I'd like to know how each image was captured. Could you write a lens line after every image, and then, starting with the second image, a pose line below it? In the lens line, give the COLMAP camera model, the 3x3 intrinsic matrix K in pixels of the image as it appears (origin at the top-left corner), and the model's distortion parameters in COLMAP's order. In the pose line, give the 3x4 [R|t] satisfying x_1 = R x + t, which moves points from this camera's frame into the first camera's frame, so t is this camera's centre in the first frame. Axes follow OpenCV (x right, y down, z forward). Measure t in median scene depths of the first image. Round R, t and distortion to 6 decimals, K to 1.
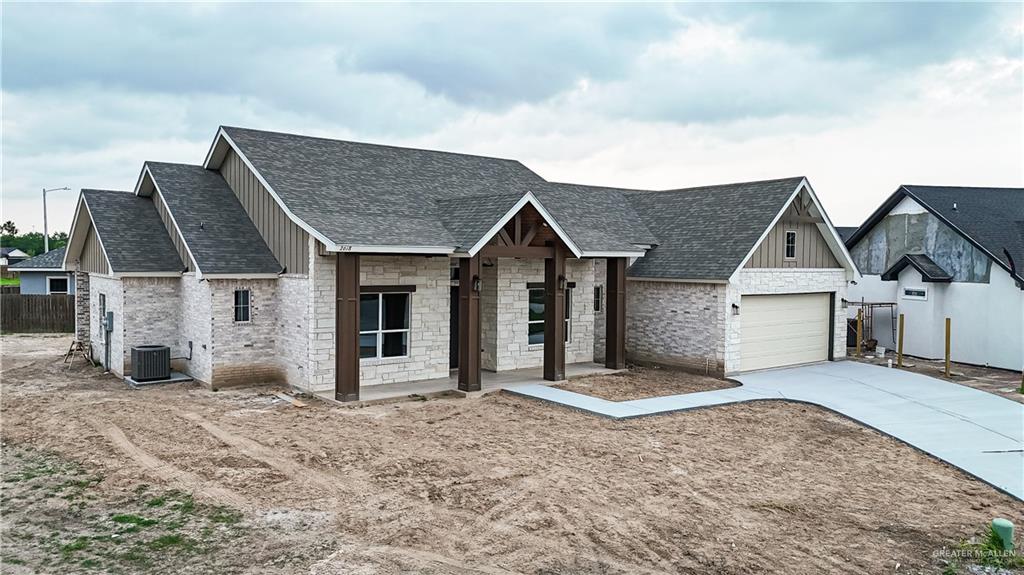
lens RADIAL K [[753.1, 0, 512.0], [0, 753.1, 287.5], [0, 0, 1]] dist [0.081089, -0.074896]
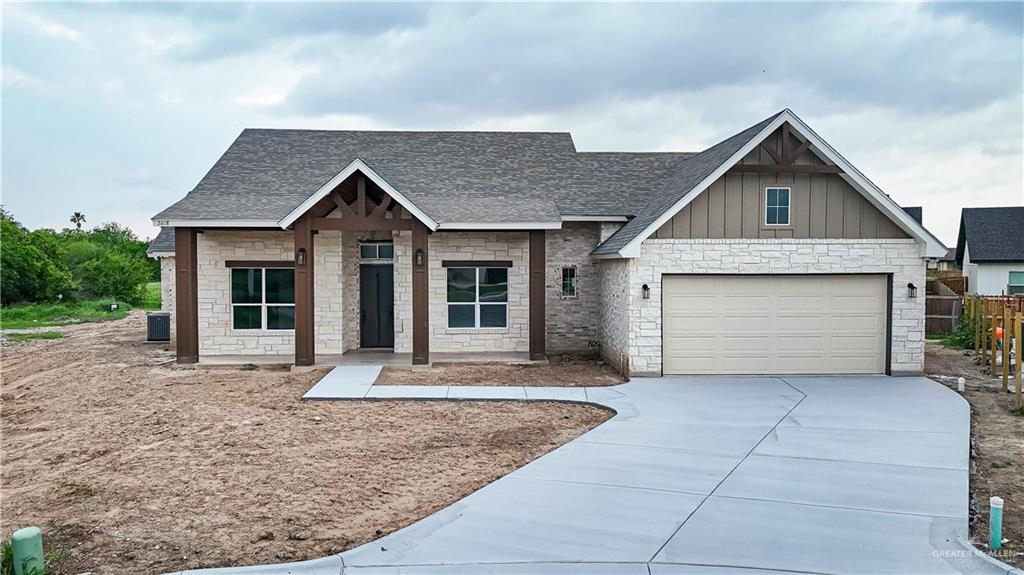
lens RADIAL K [[753.1, 0, 512.0], [0, 753.1, 287.5], [0, 0, 1]] dist [0.081089, -0.074896]
pose [[0.818929, 0.008276, -0.573835, 0.681665], [-0.013710, 0.999893, -0.005145, 0.033347], [0.573731, 0.012081, 0.818955, 0.315128]]
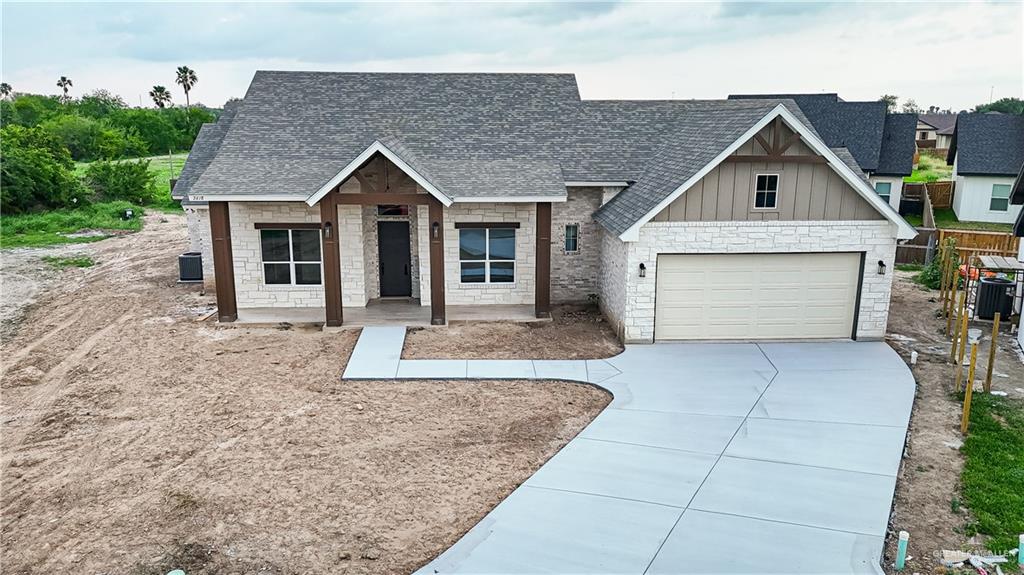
lens RADIAL K [[753.1, 0, 512.0], [0, 753.1, 287.5], [0, 0, 1]] dist [0.081089, -0.074896]
pose [[0.822474, 0.118834, -0.556251, 0.710341], [-0.017911, 0.982859, 0.183489, -0.115940], [0.568521, -0.140952, 0.810504, 0.238503]]
